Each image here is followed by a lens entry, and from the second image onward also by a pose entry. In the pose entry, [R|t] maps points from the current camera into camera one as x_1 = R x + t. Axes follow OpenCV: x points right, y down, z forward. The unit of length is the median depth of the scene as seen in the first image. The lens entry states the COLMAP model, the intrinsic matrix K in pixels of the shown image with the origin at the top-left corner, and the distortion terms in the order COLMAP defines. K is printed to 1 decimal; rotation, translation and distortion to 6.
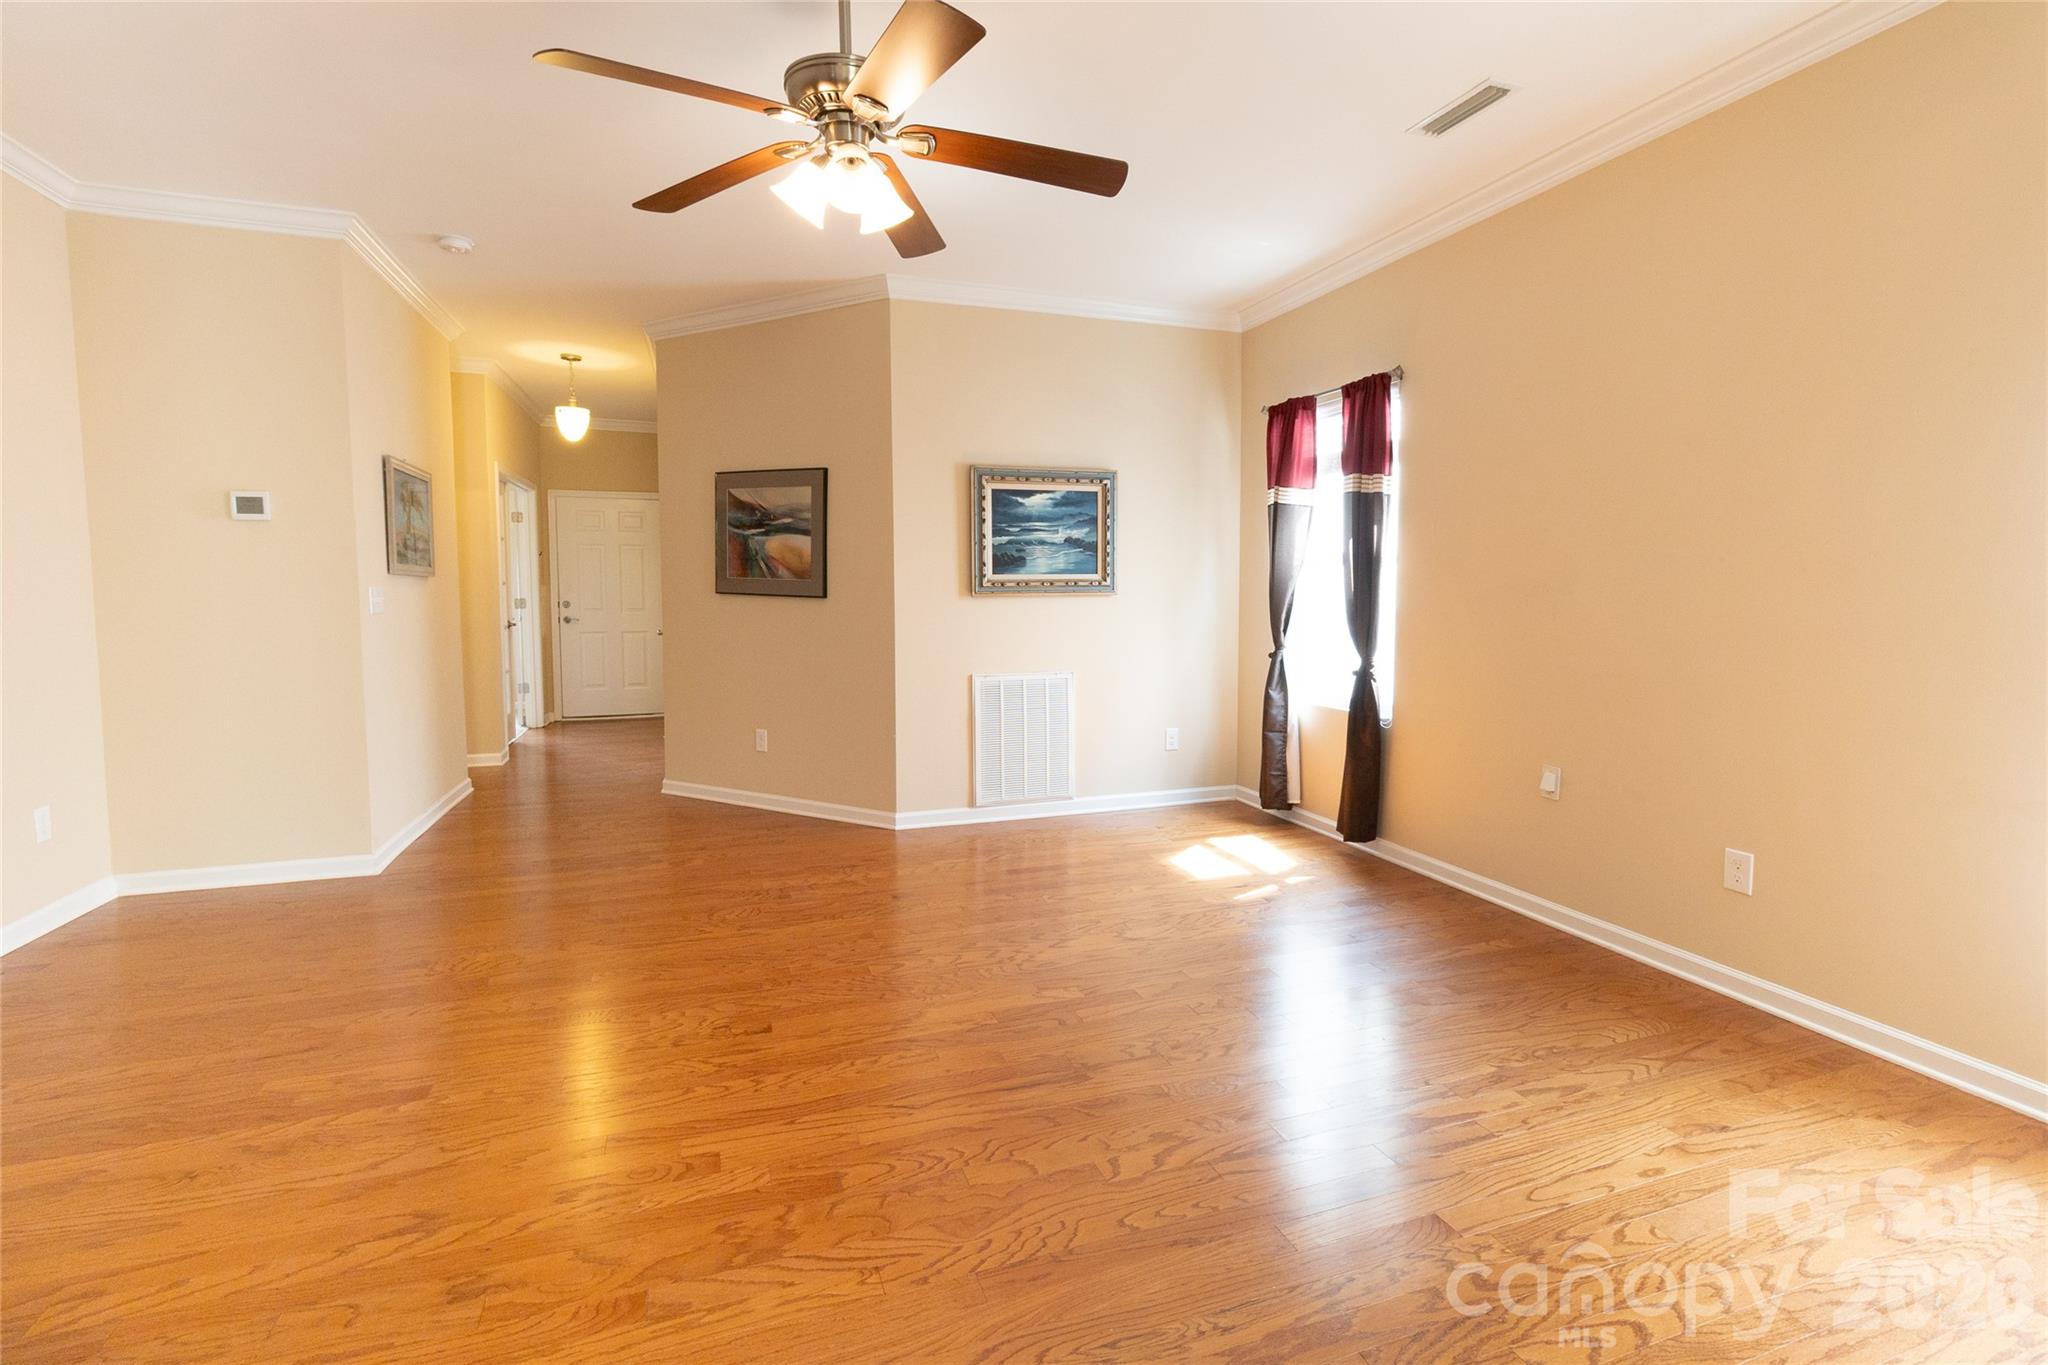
lens RADIAL K [[935.6, 0, 1035.1], [0, 935.6, 647.4], [0, 0, 1]] dist [0.001209, 0.000493]
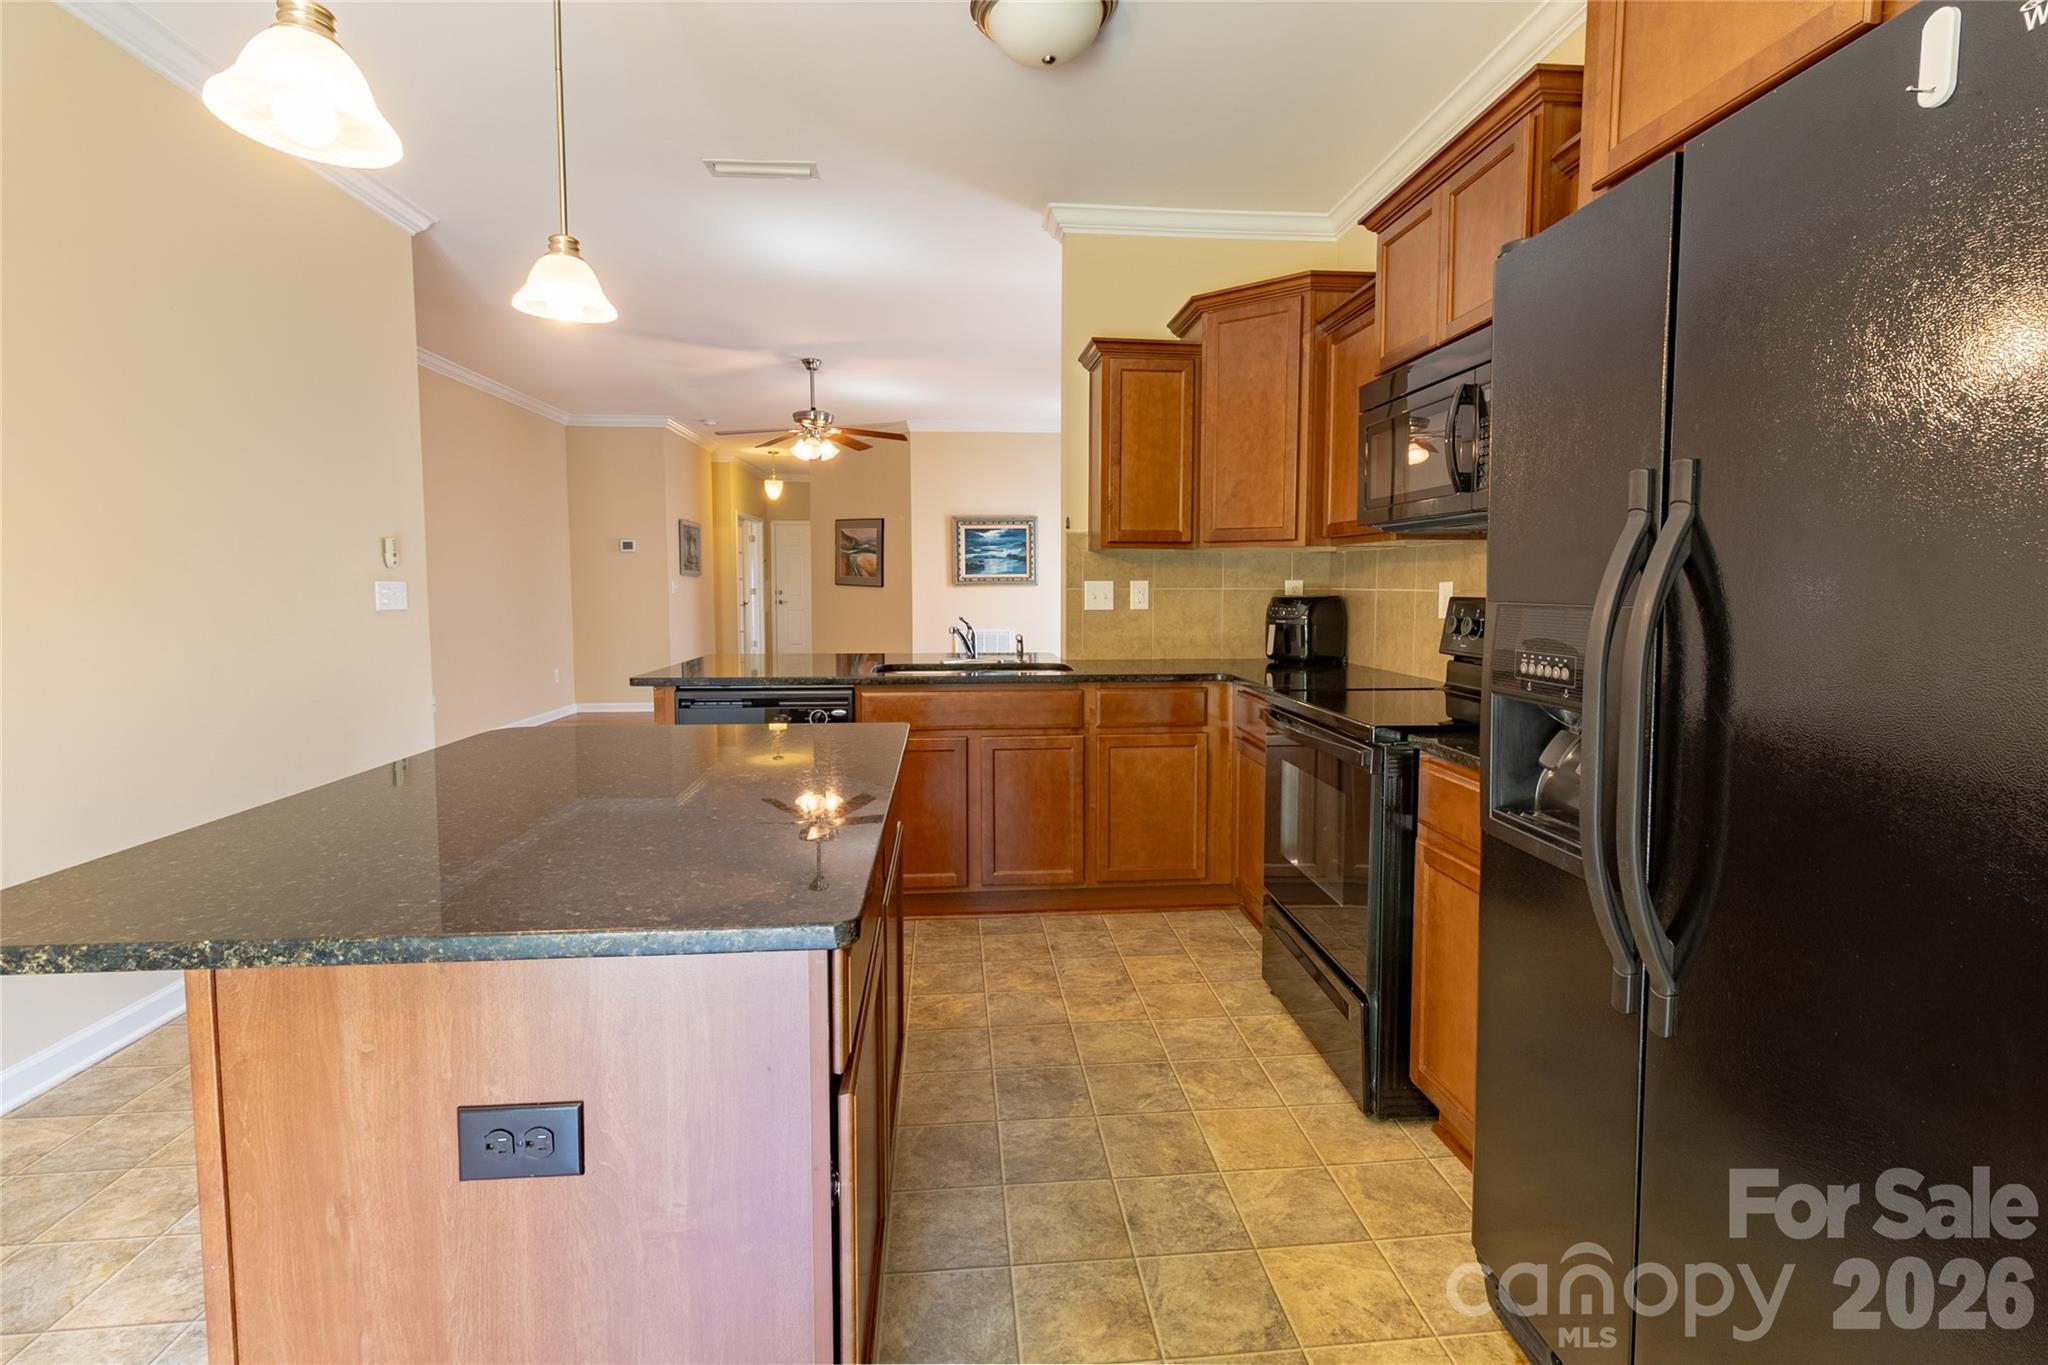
lens RADIAL K [[935.6, 0, 1035.1], [0, 935.6, 647.4], [0, 0, 1]] dist [0.001209, 0.000493]
pose [[0.969058, 0.018522, -0.246138, 0.534406], [-0.016901, 0.999819, 0.008696, 0.047016], [0.246255, -0.004266, 0.969196, -0.747596]]
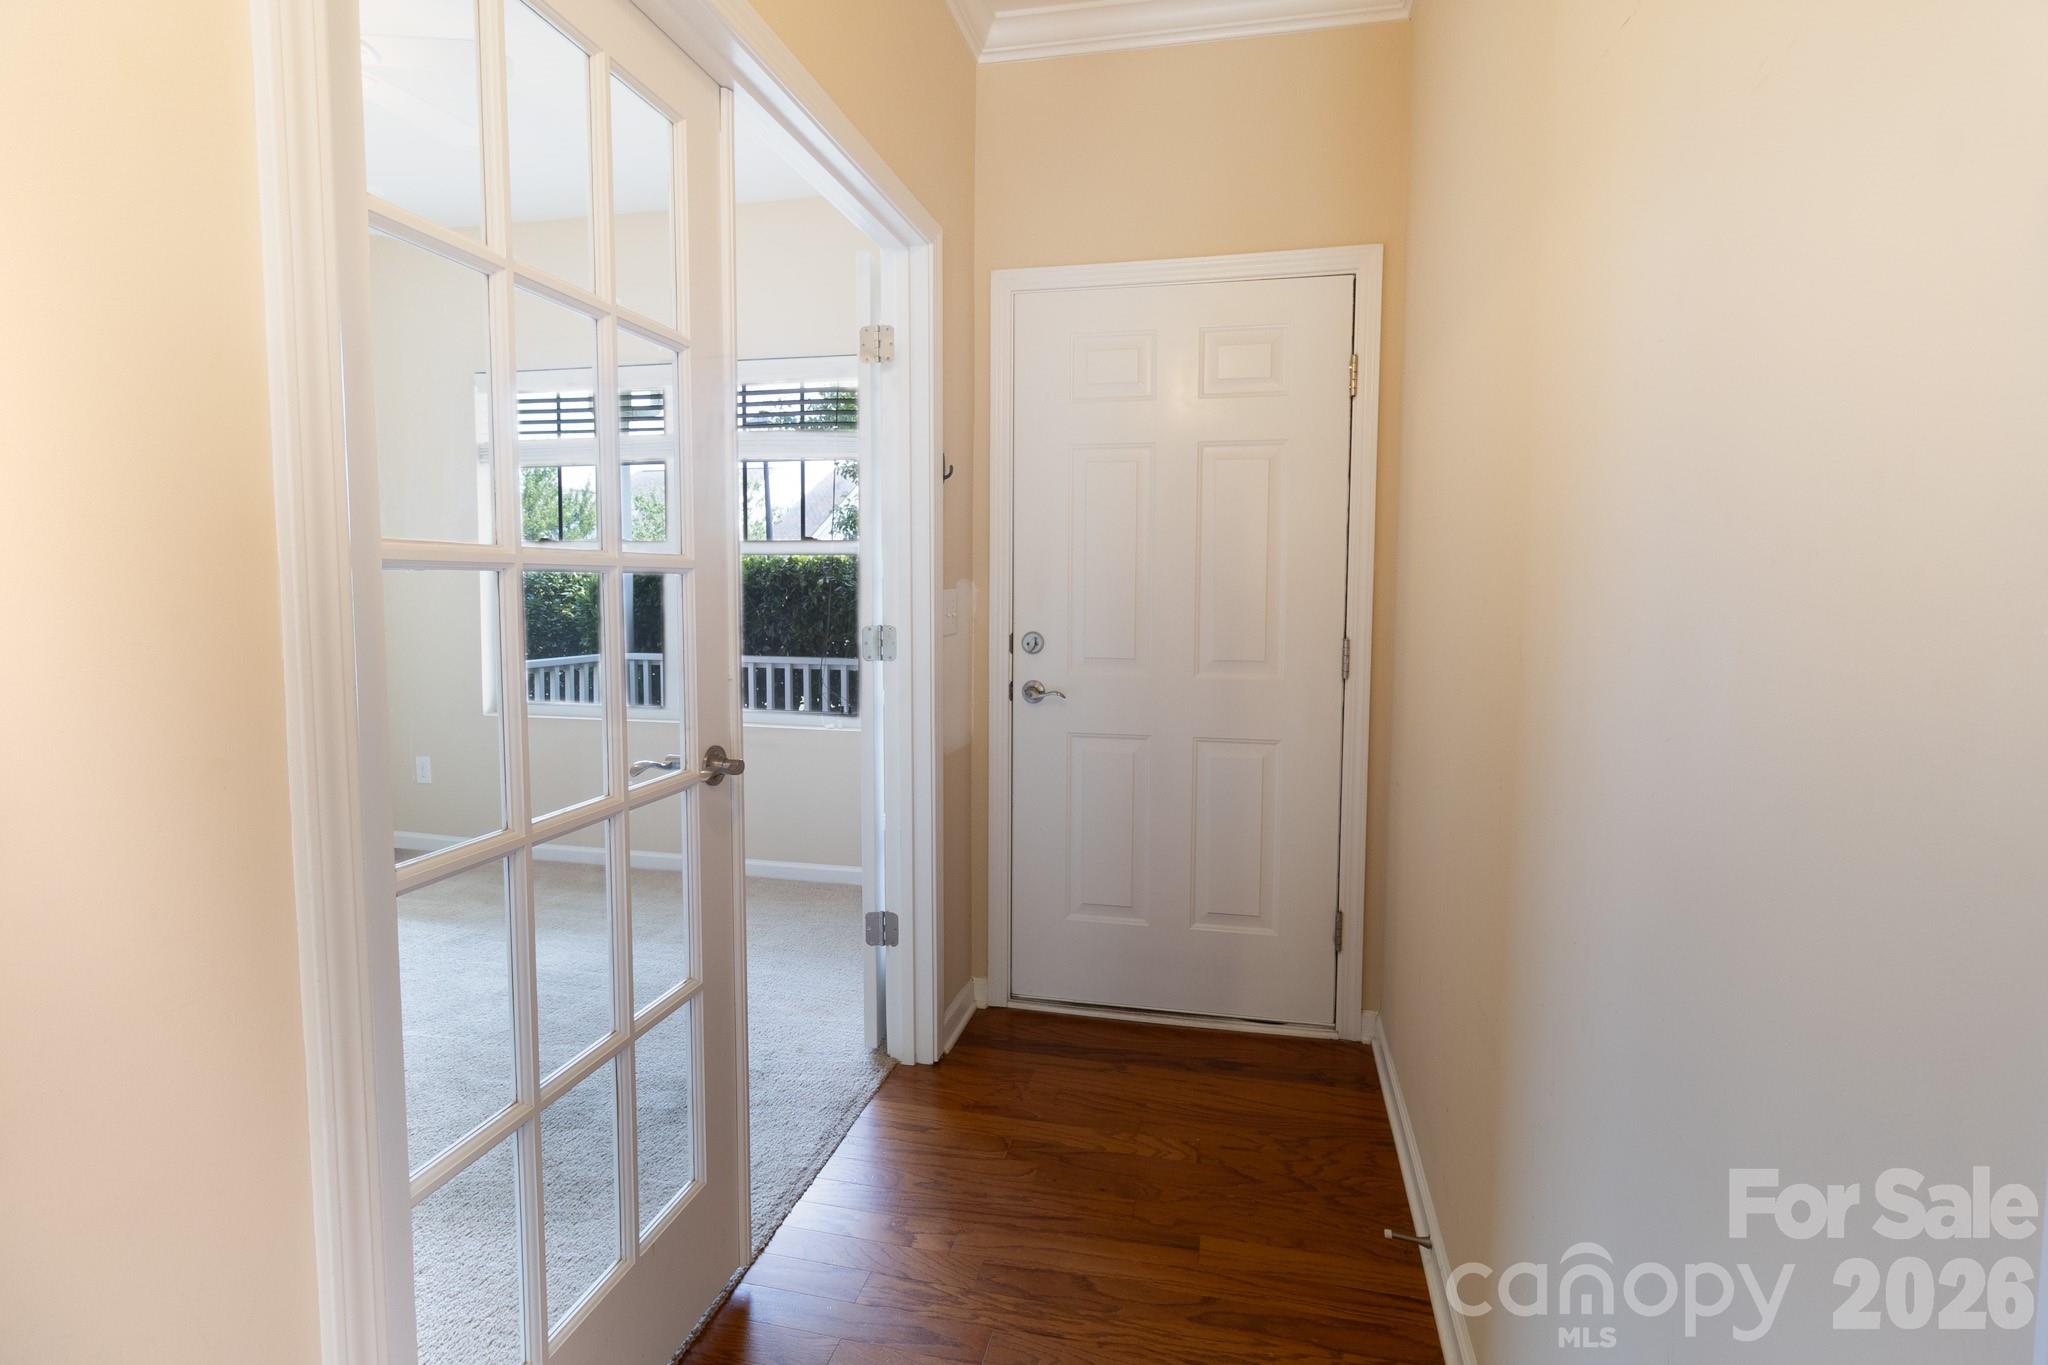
lens RADIAL K [[935.6, 0, 1035.1], [0, 935.6, 647.4], [0, 0, 1]] dist [0.001209, 0.000493]
pose [[0.847453, 0.040074, -0.529355, -0.575807], [-0.039668, 0.999139, 0.012133, -0.082680], [0.529385, 0.010717, 0.848314, 1.263626]]
